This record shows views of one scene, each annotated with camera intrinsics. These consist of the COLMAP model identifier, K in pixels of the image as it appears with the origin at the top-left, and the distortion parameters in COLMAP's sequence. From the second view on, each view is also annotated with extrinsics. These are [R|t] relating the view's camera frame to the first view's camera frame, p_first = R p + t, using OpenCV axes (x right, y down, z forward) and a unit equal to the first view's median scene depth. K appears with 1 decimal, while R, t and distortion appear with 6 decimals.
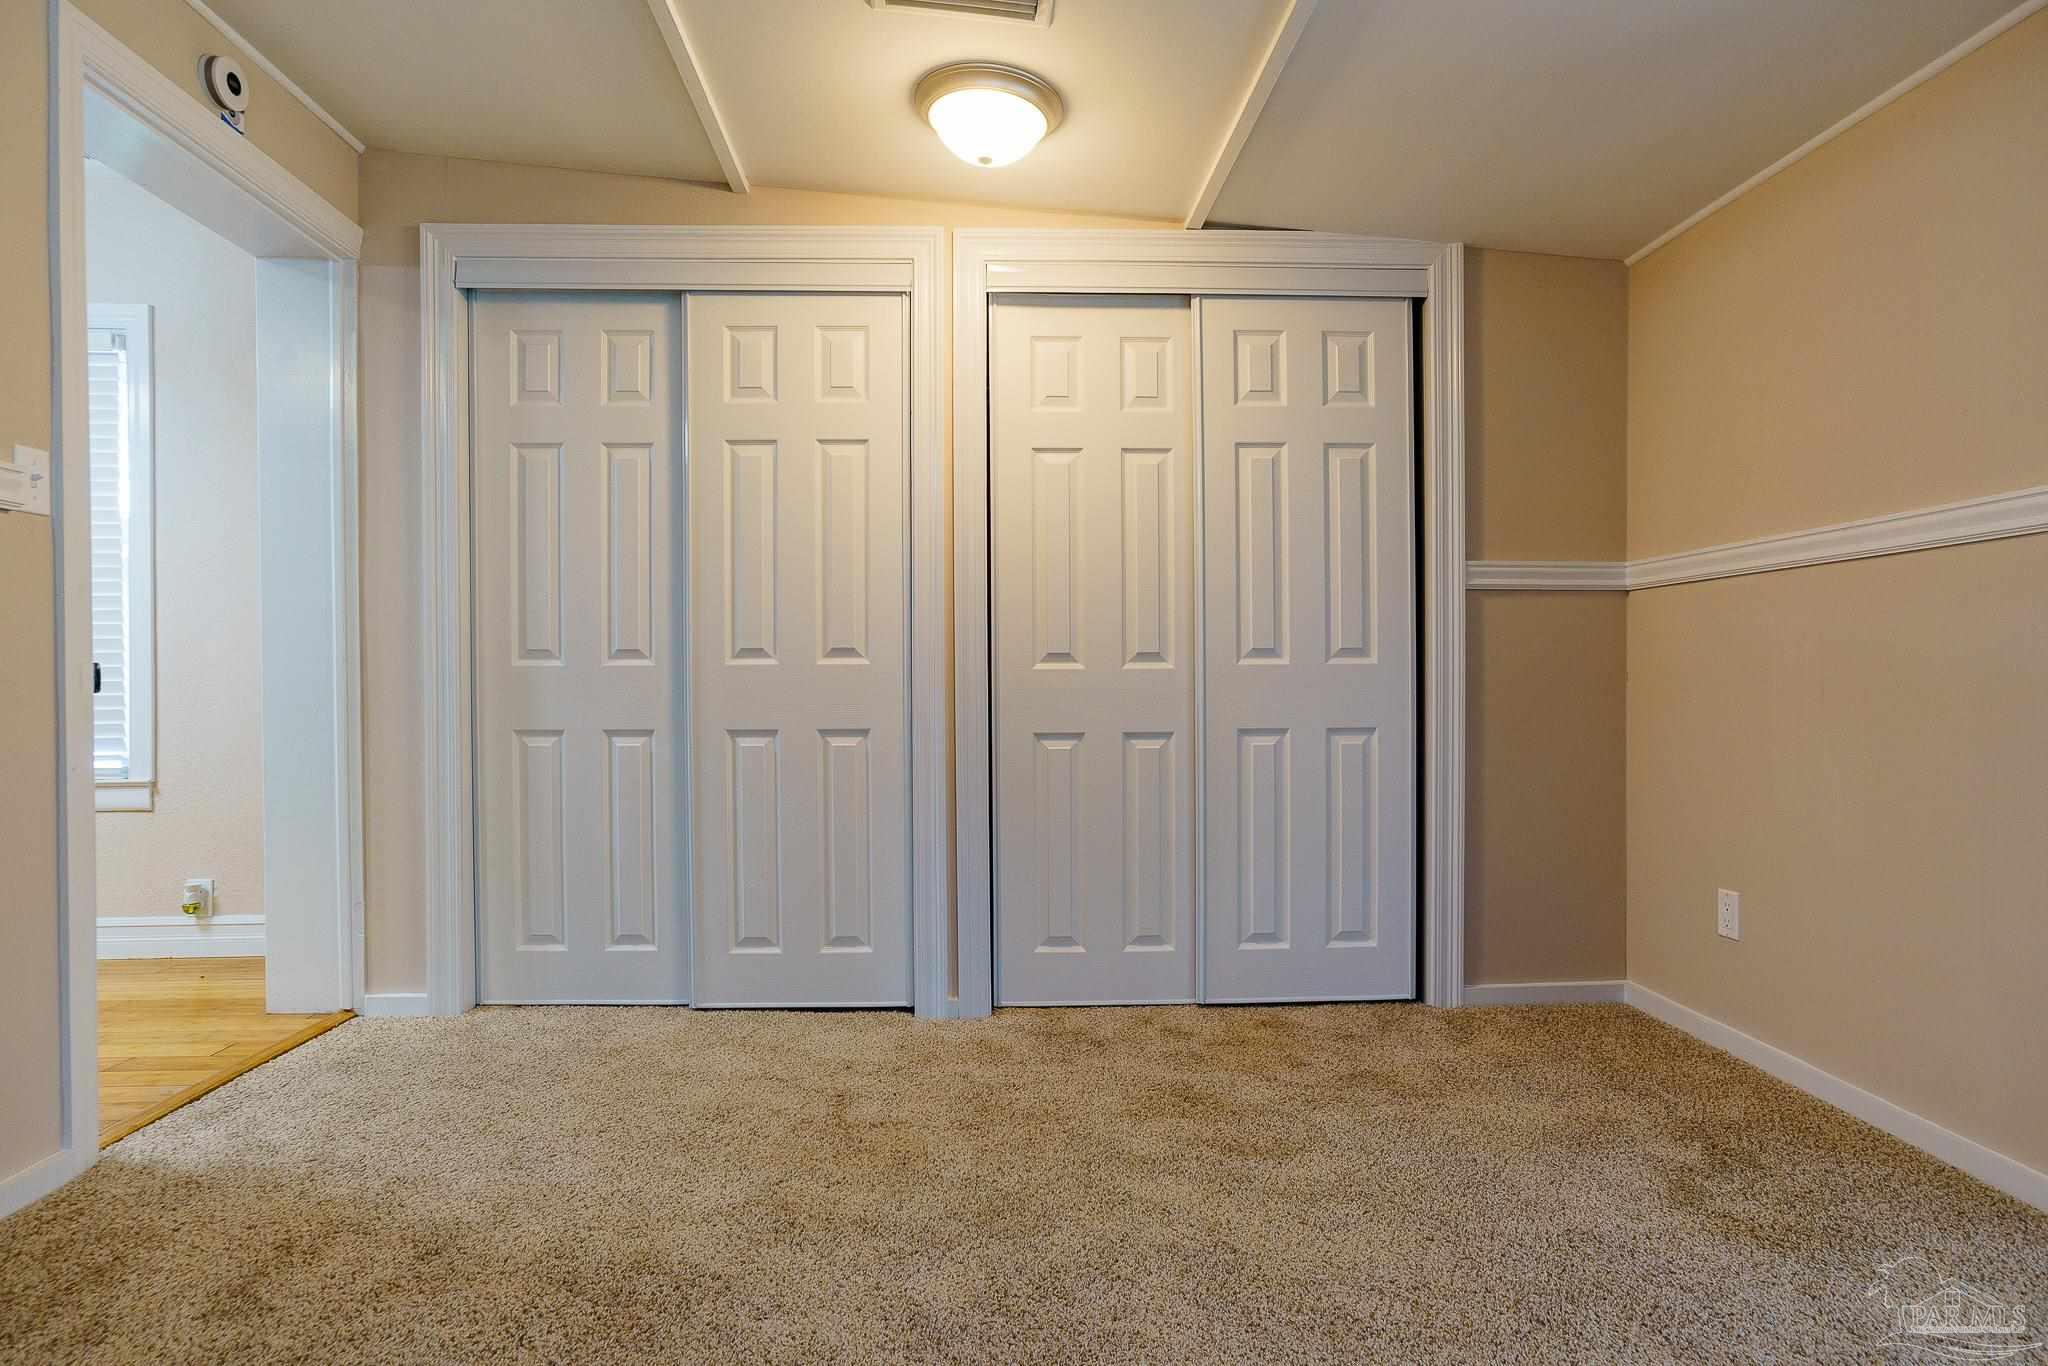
lens RADIAL K [[1110.9, 0, 1022.1], [0, 1110.9, 696.8], [0, 0, 1]] dist [-0.055767, 0.052875]
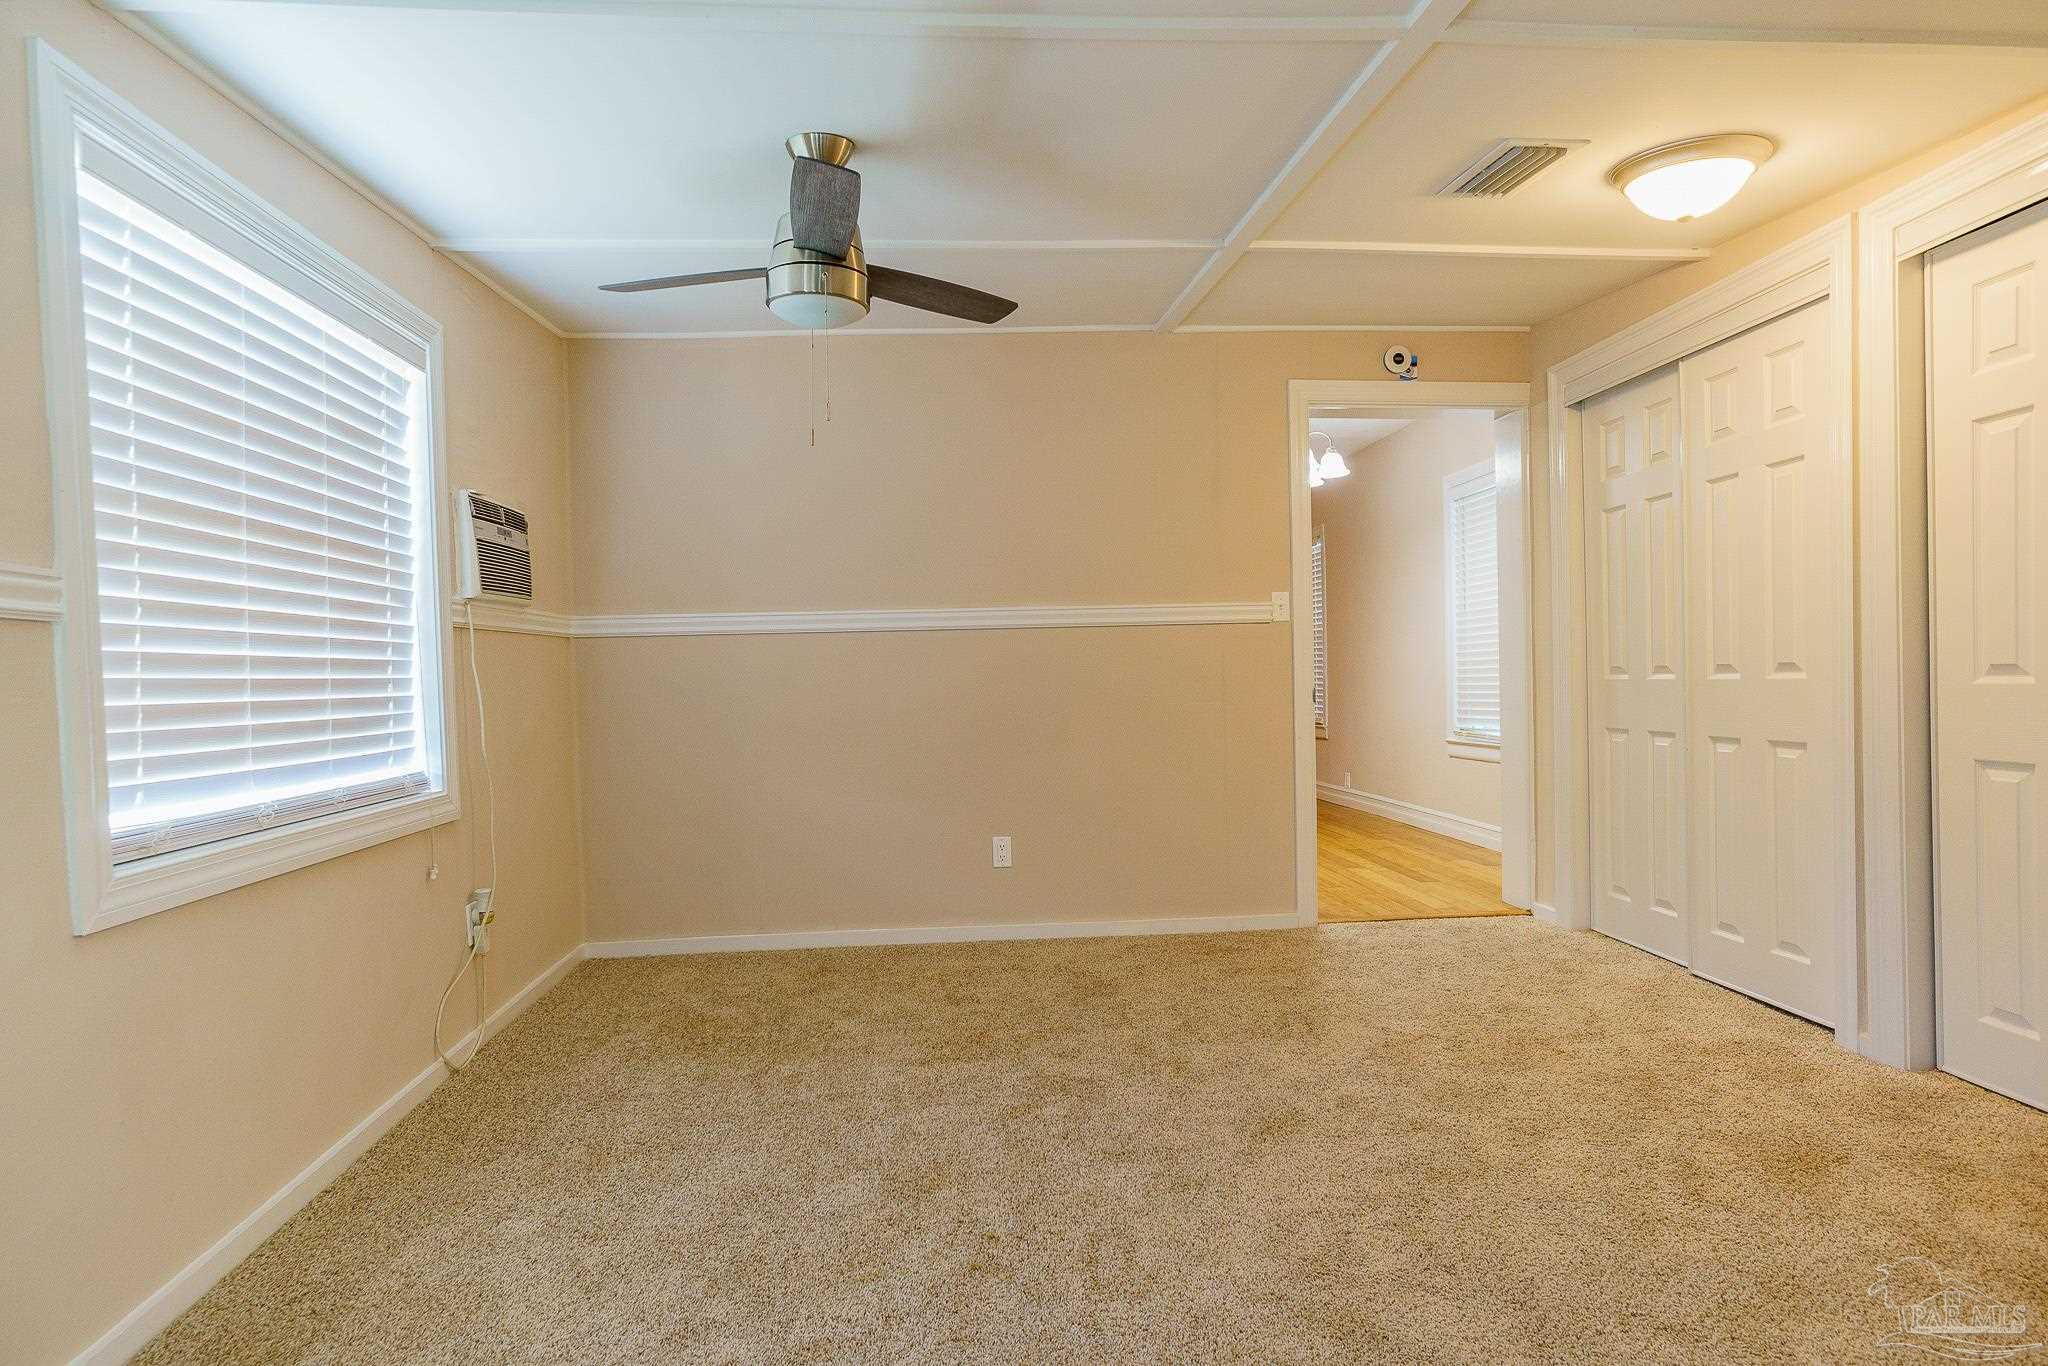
lens RADIAL K [[1110.9, 0, 1022.1], [0, 1110.9, 696.8], [0, 0, 1]] dist [-0.055767, 0.052875]
pose [[0.037995, 0.018543, -0.999106, 0.834149], [0.013473, 0.999727, 0.019067, -0.041636], [0.999187, -0.014186, 0.037734, 0.251631]]
